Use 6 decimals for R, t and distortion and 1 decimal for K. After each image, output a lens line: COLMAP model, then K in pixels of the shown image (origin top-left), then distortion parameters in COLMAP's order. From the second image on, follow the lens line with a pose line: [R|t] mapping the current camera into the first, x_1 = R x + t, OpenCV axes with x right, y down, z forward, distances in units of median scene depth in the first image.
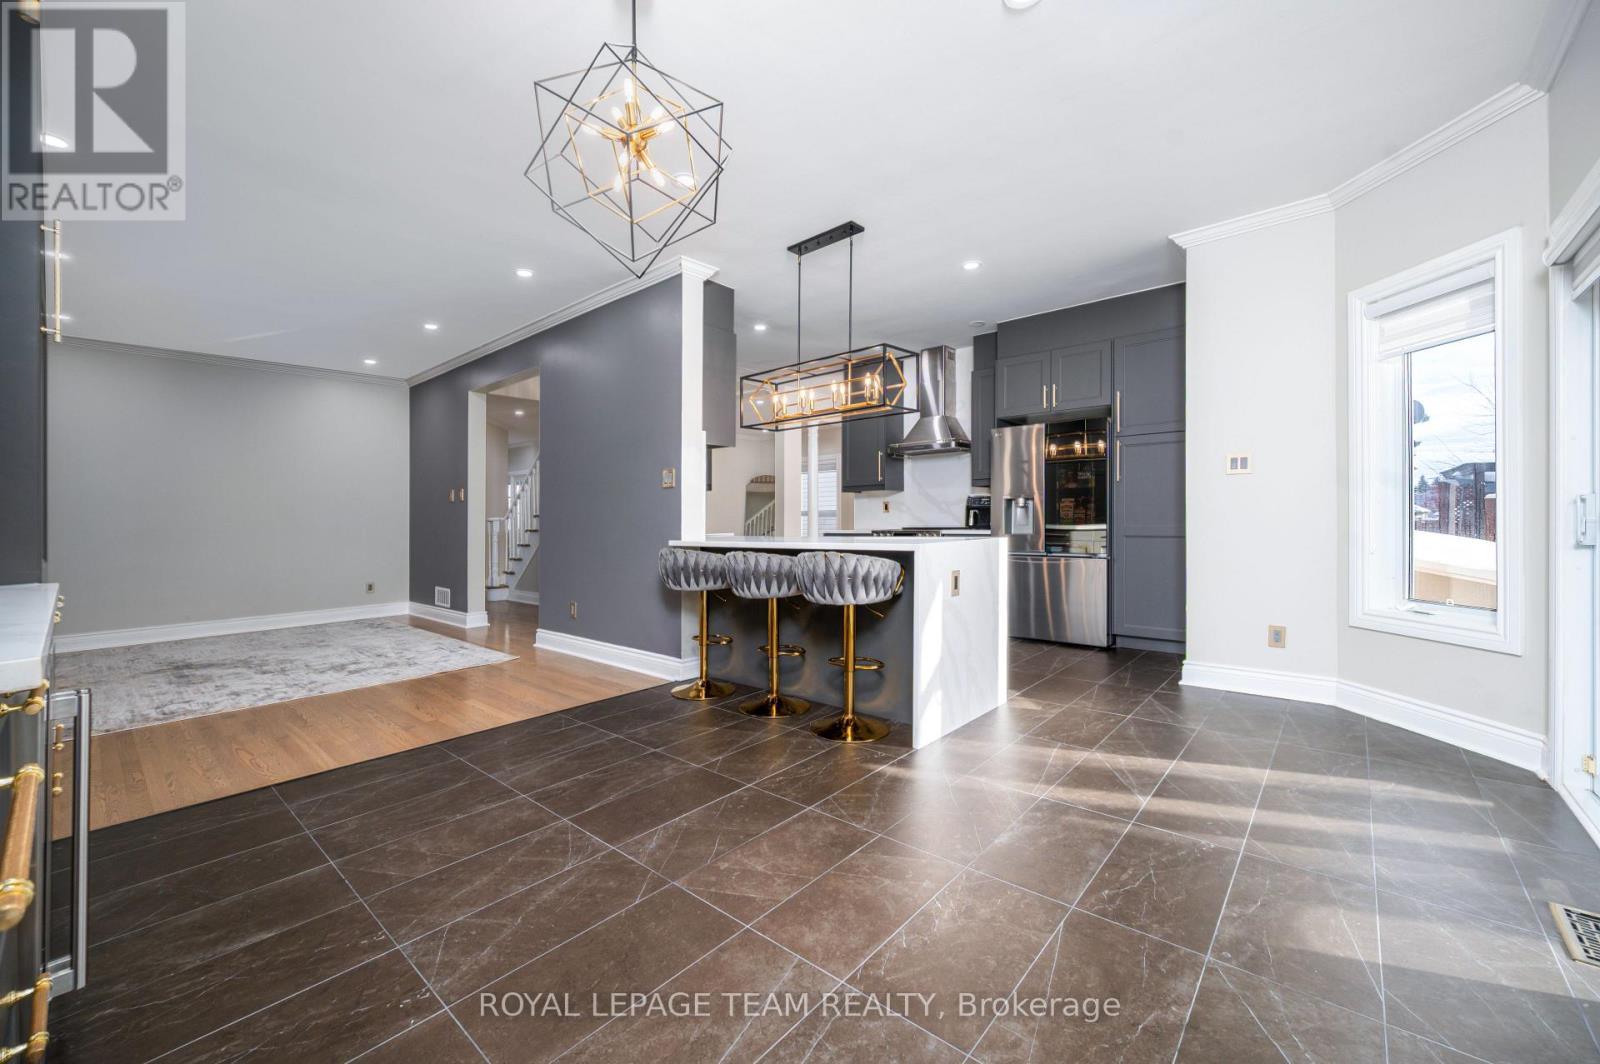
lens RADIAL K [[638.2, 0, 794.7], [0, 638.2, 521.3], [0, 0, 1]] dist [0.000347, 0.000089]
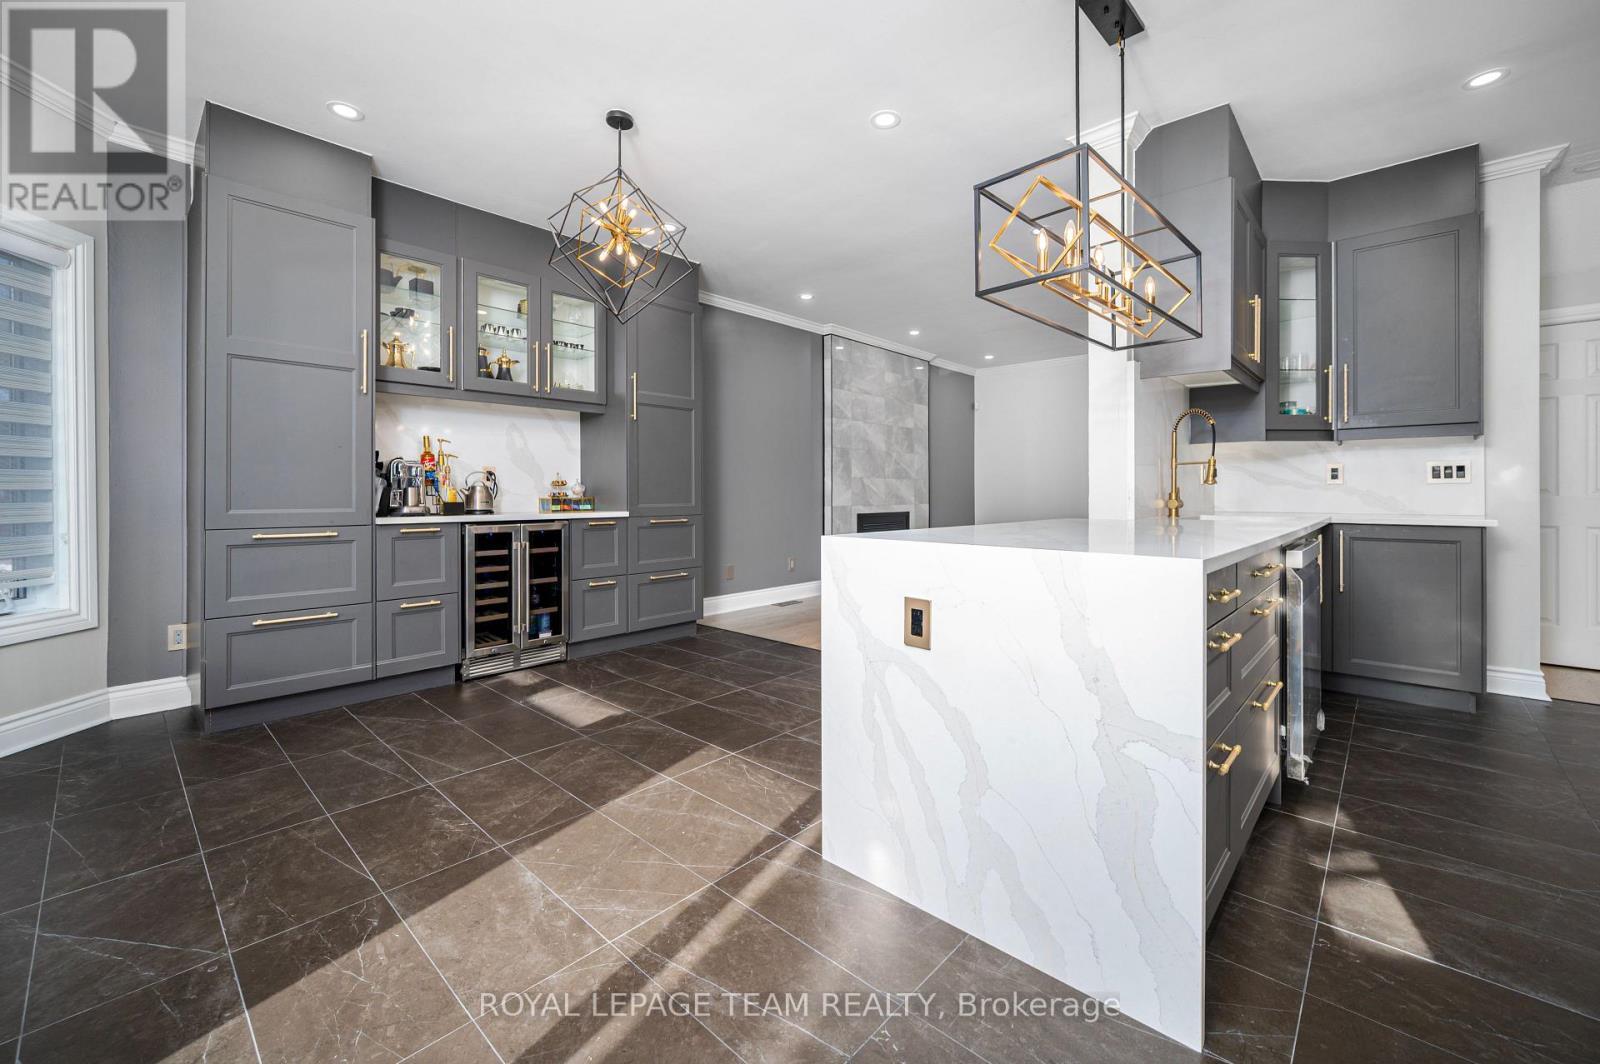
lens RADIAL K [[649.7, 0, 796.2], [0, 649.7, 485.3], [0, 0, 1]] dist [-0.001043, -0.000050]
pose [[-0.033792, 0.006971, -0.999405, 1.235354], [-0.000458, 0.999975, 0.006991, -0.027904], [0.999429, 0.000694, -0.033788, 1.463338]]
